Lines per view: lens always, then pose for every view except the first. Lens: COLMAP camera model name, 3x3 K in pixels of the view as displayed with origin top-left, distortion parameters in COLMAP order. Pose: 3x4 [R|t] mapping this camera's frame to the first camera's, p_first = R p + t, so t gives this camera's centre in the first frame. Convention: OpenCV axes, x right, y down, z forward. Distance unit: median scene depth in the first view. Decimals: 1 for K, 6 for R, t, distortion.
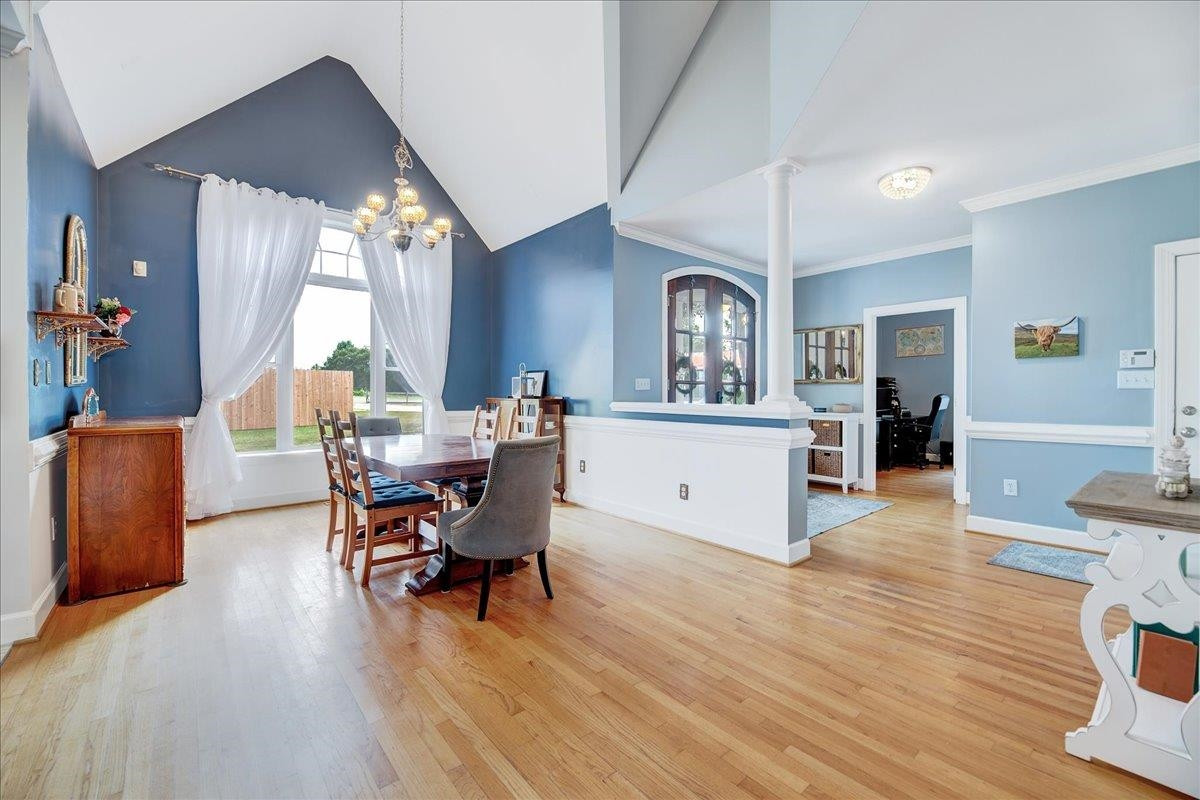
lens RADIAL K [[484.7, 0, 596.0], [0, 484.7, 392.1], [0, 0, 1]] dist [-0.001483, -0.000659]
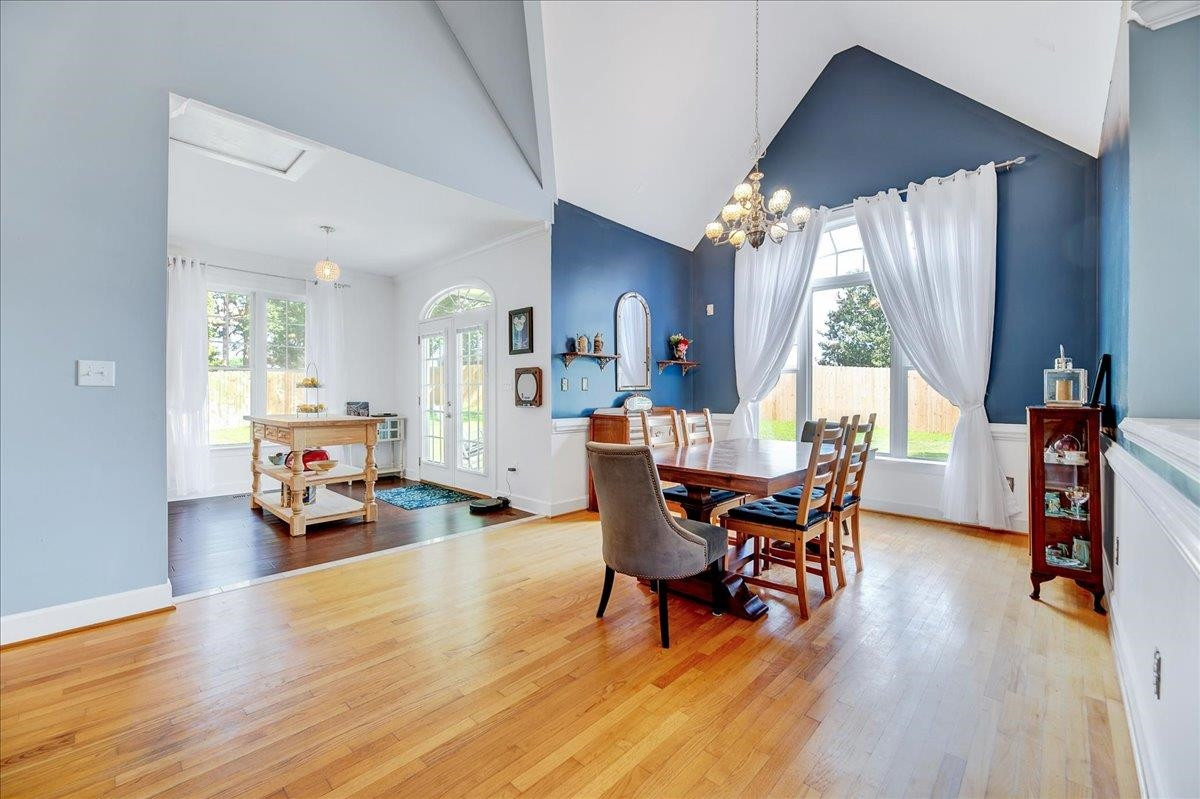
lens RADIAL K [[484.7, 0, 596.0], [0, 484.7, 391.6], [0, 0, 1]] dist [-0.001483, -0.000659]
pose [[0.096263, -0.006161, -0.995337, 0.513747], [-0.007184, 0.999950, -0.006885, 0.000984], [0.995330, 0.007813, 0.096214, 0.583017]]
